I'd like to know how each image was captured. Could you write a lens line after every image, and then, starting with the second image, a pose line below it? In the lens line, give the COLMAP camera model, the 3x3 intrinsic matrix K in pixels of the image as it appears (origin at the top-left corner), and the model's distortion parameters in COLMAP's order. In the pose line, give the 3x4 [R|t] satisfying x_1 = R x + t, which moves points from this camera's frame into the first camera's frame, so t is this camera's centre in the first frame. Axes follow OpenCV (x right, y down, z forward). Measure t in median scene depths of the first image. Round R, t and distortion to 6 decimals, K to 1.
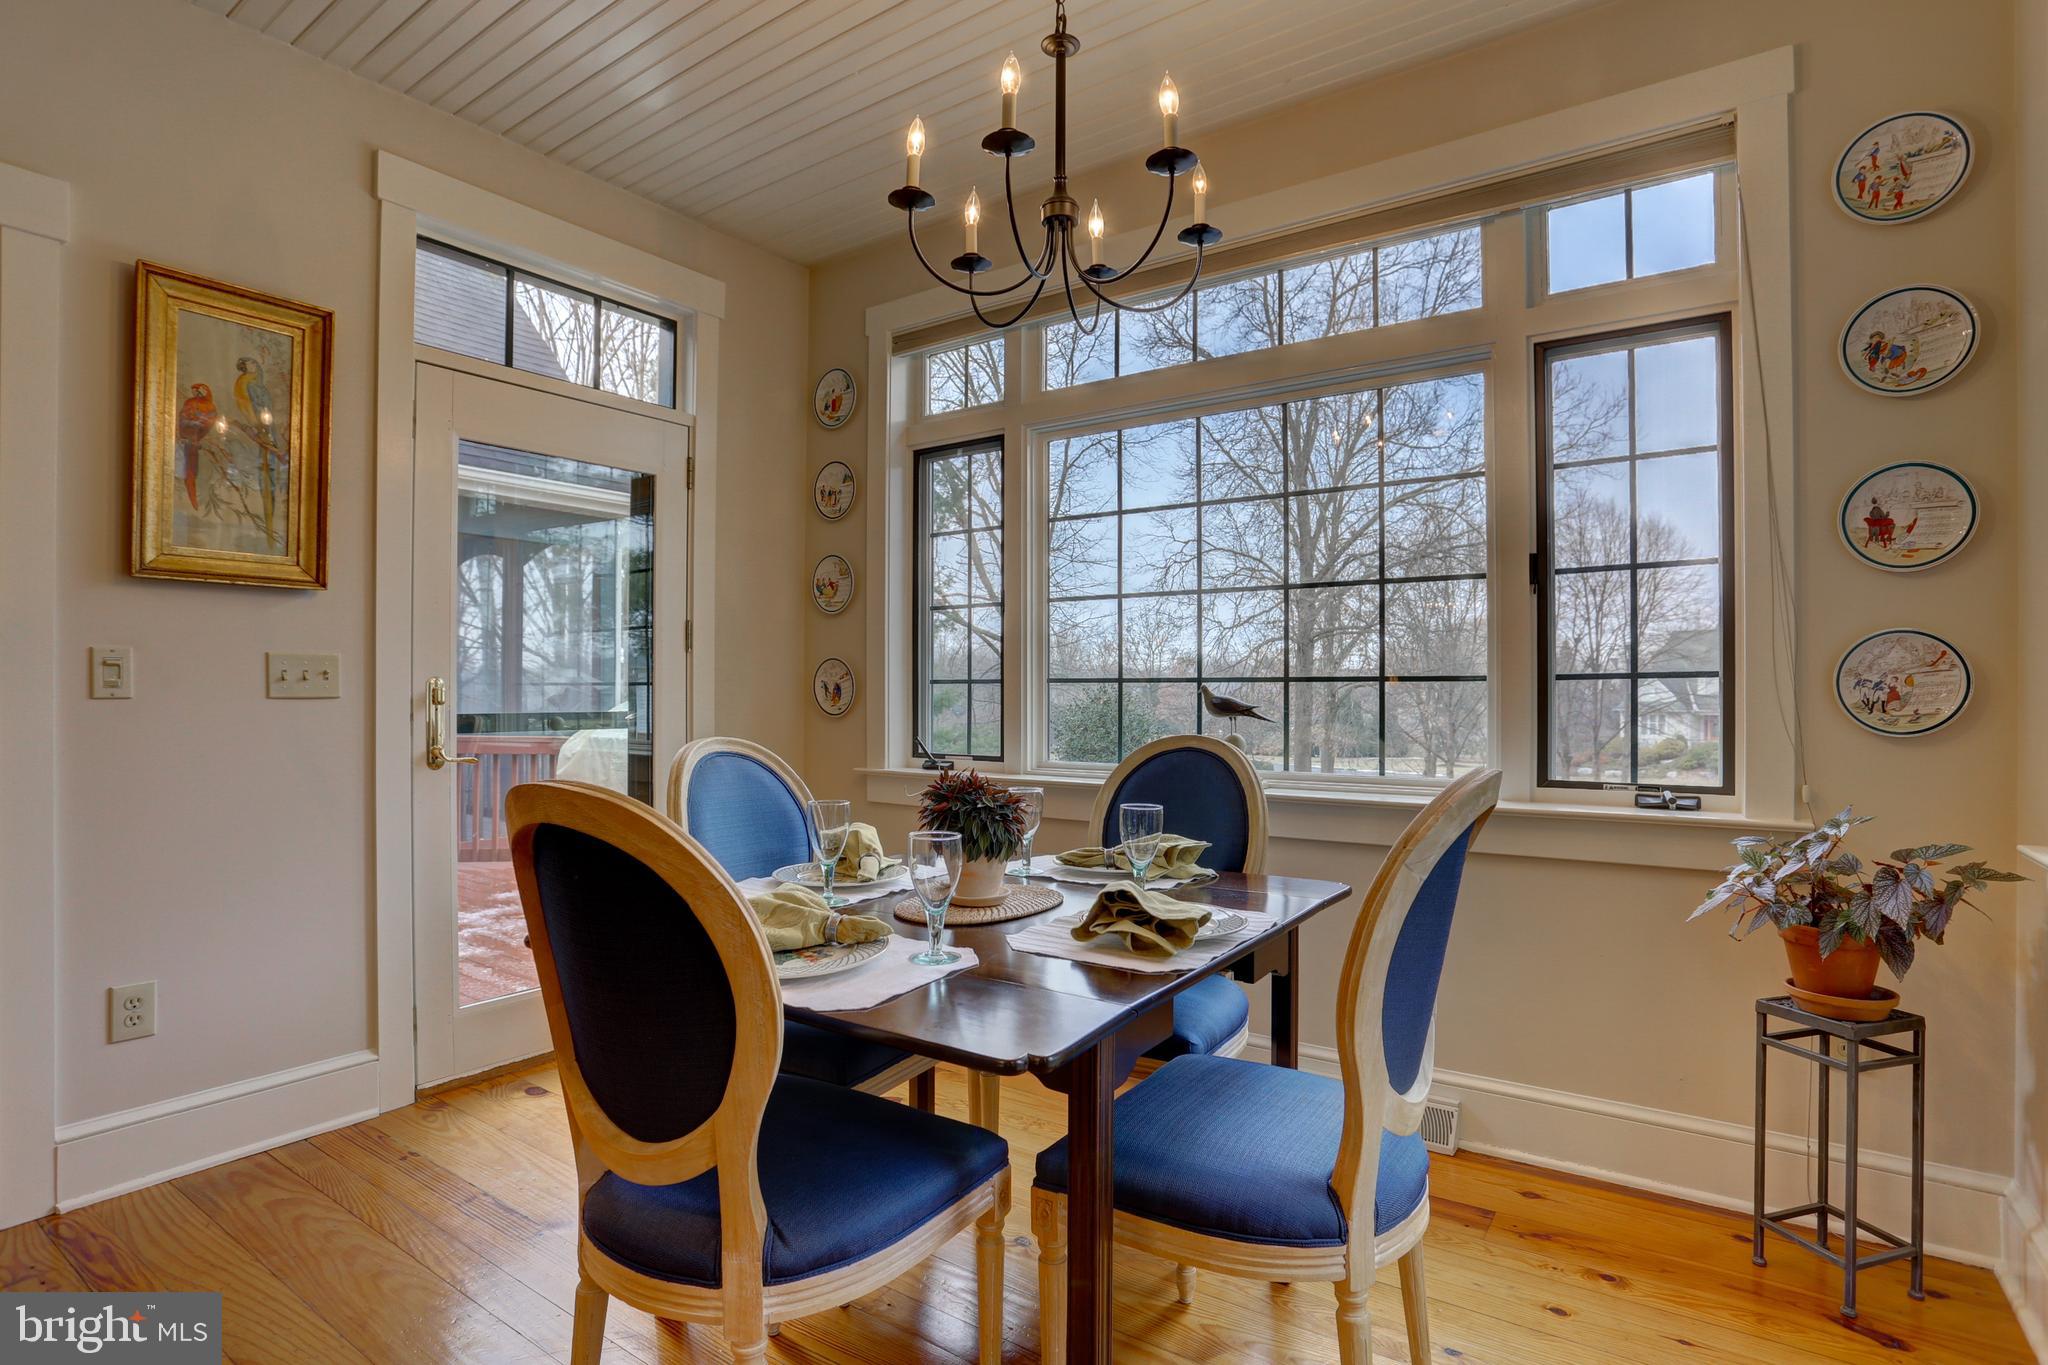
lens RADIAL K [[989.5, 0, 1021.9], [0, 989.5, 686.0], [0, 0, 1]] dist [-0.063045, 0.023669]
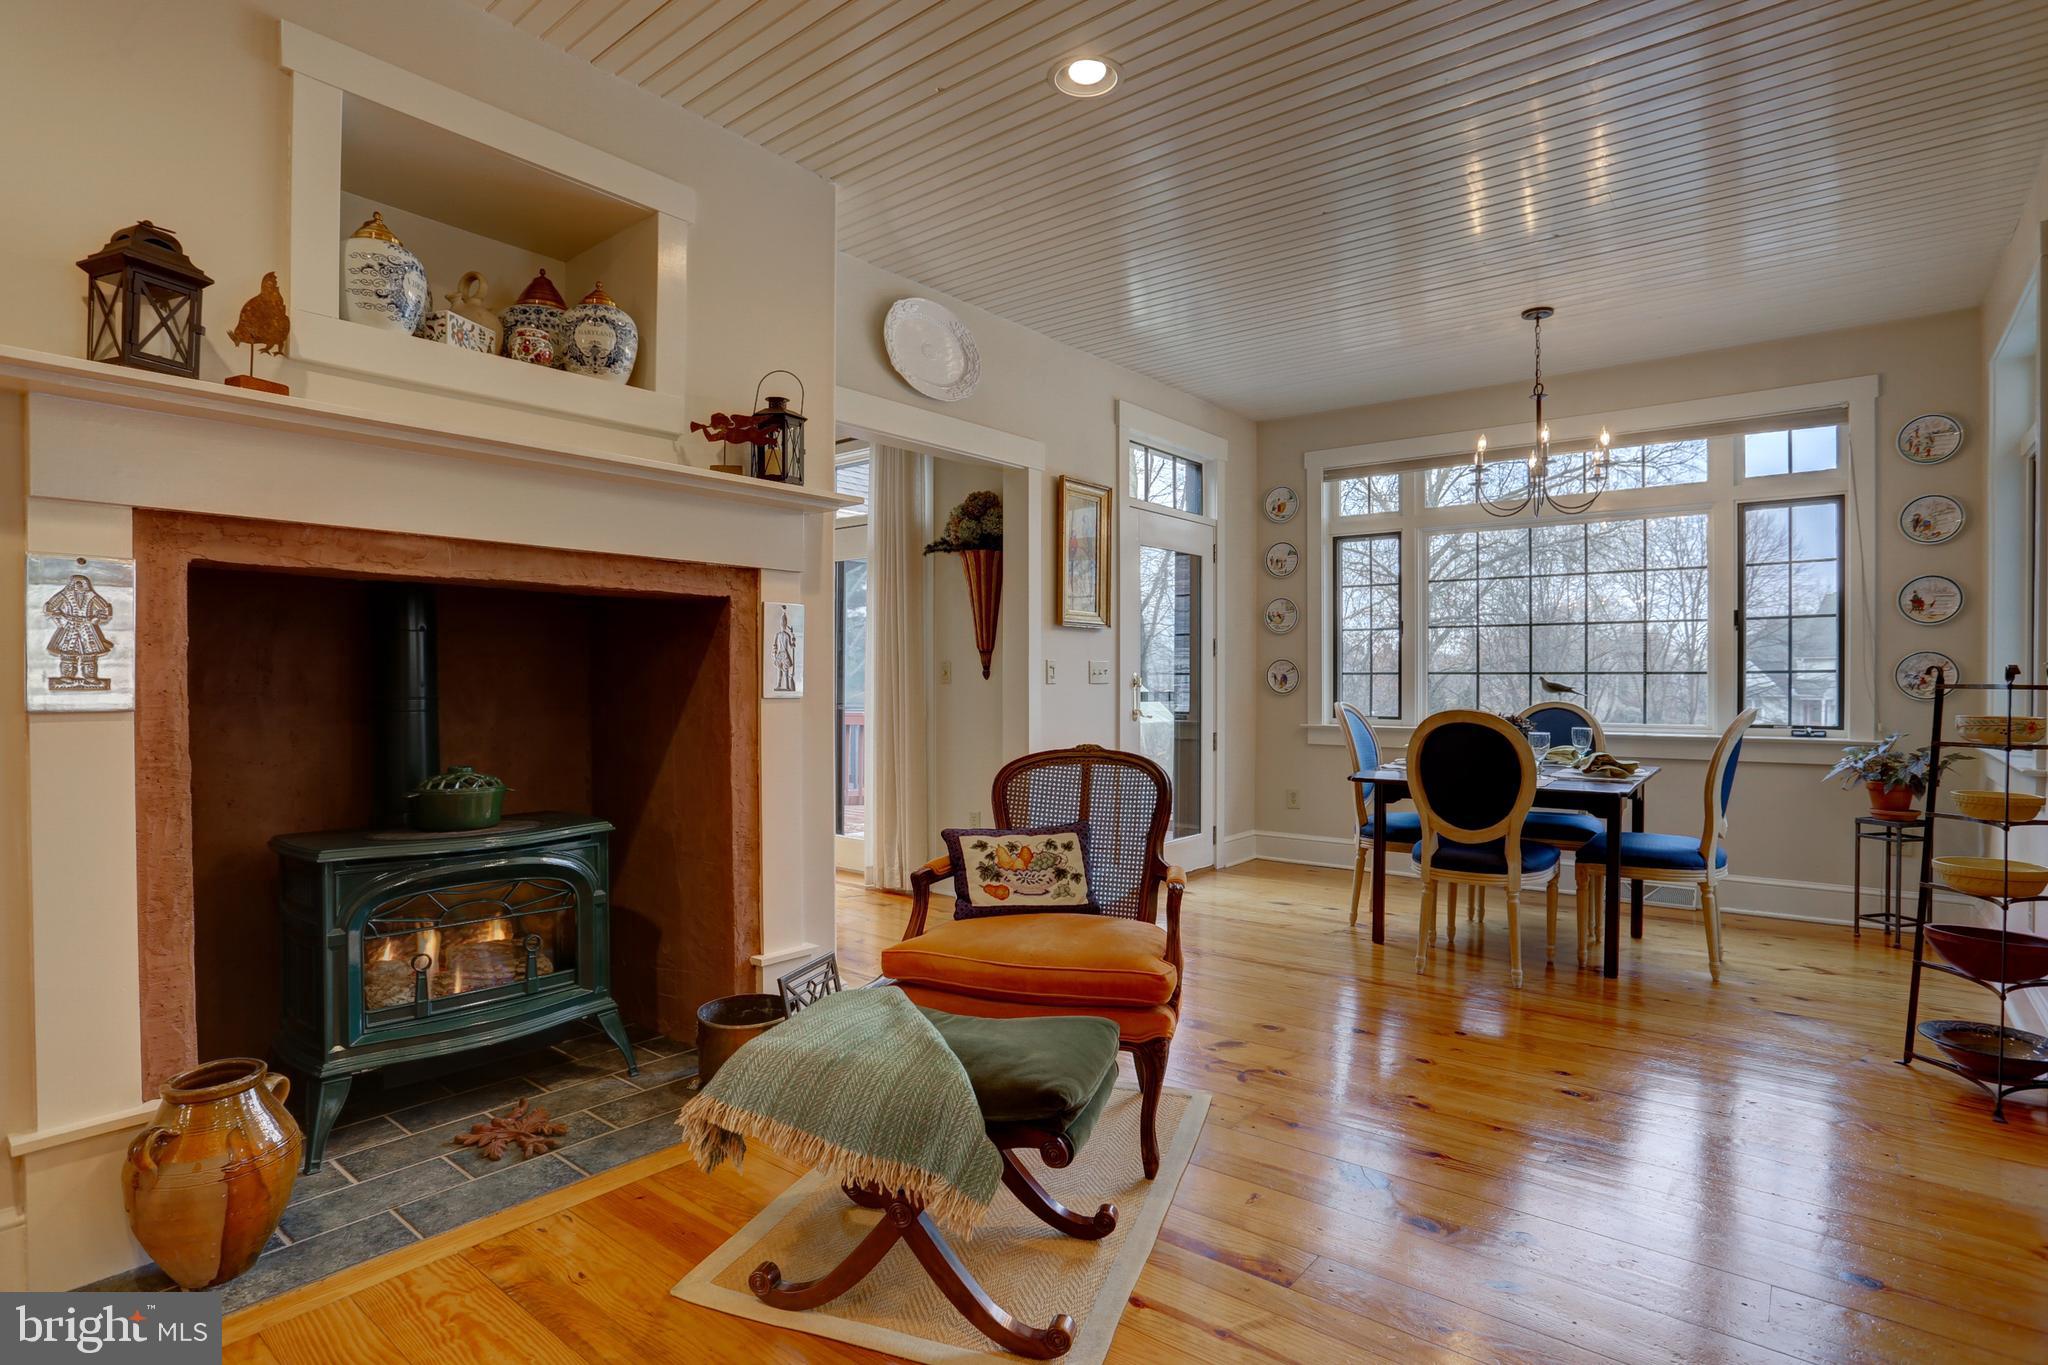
lens RADIAL K [[975.6, 0, 1015.5], [0, 975.6, 683.6], [0, 0, 1]] dist [-0.043905, 0.014583]
pose [[0.997355, -0.001252, -0.072675, -0.790441], [0.002196, 0.999914, 0.012903, -0.014453], [0.072653, -0.013029, 0.997272, -1.040592]]
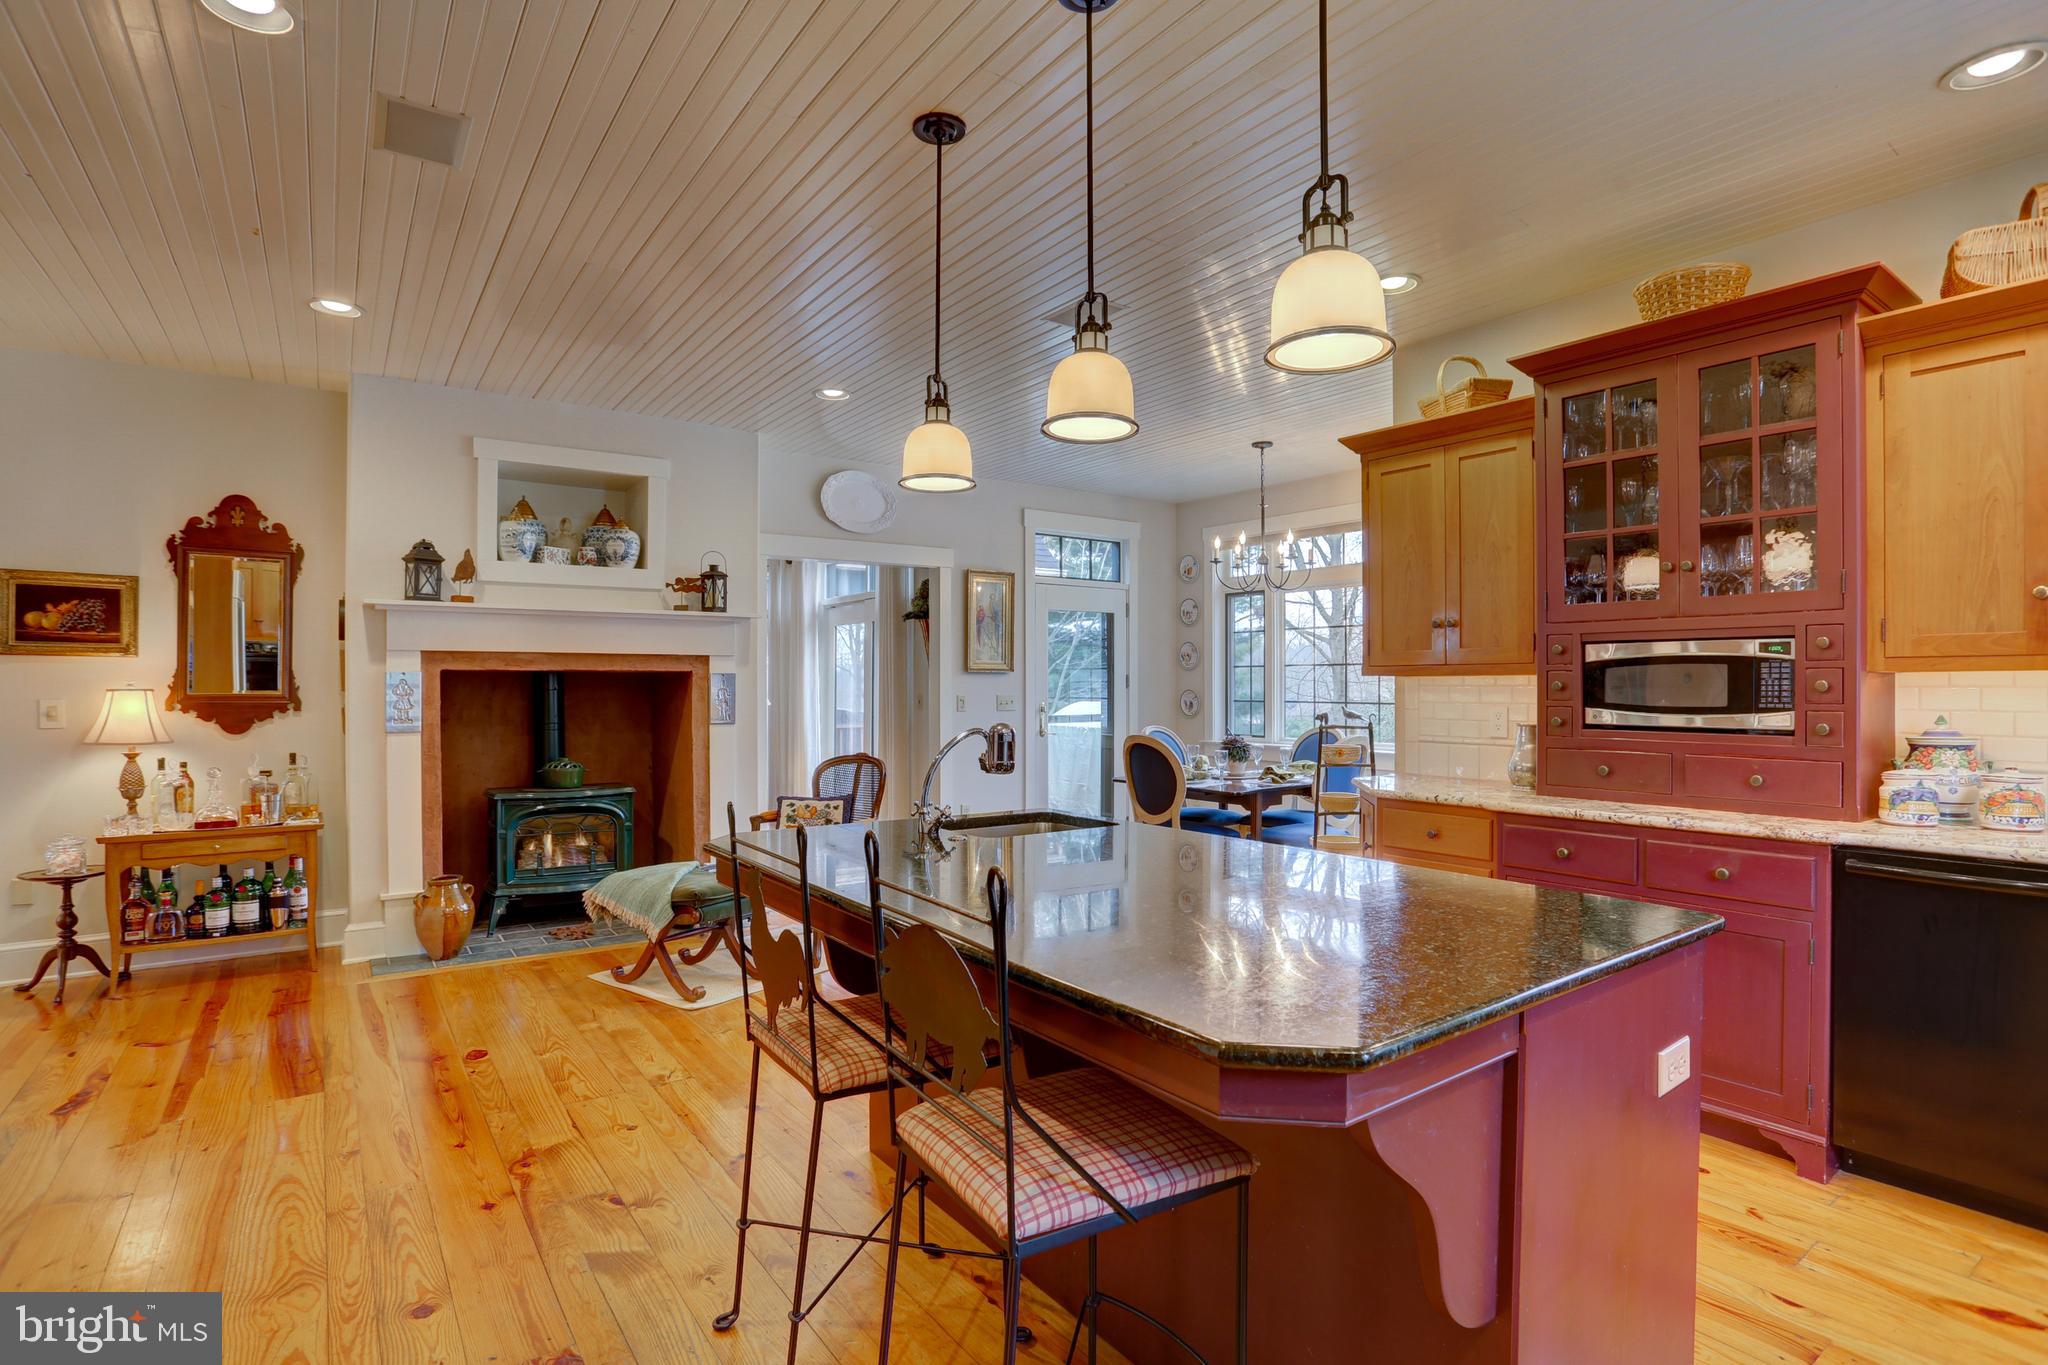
lens RADIAL K [[989.8, 0, 986.4], [0, 989.8, 679.2], [0, 0, 1]] dist [-0.060446, 0.025194]
pose [[0.930477, -0.004559, -0.366322, 0.283956], [0.006622, 0.999969, 0.004375, -0.096190], [0.366290, -0.006497, 0.930478, -1.775189]]
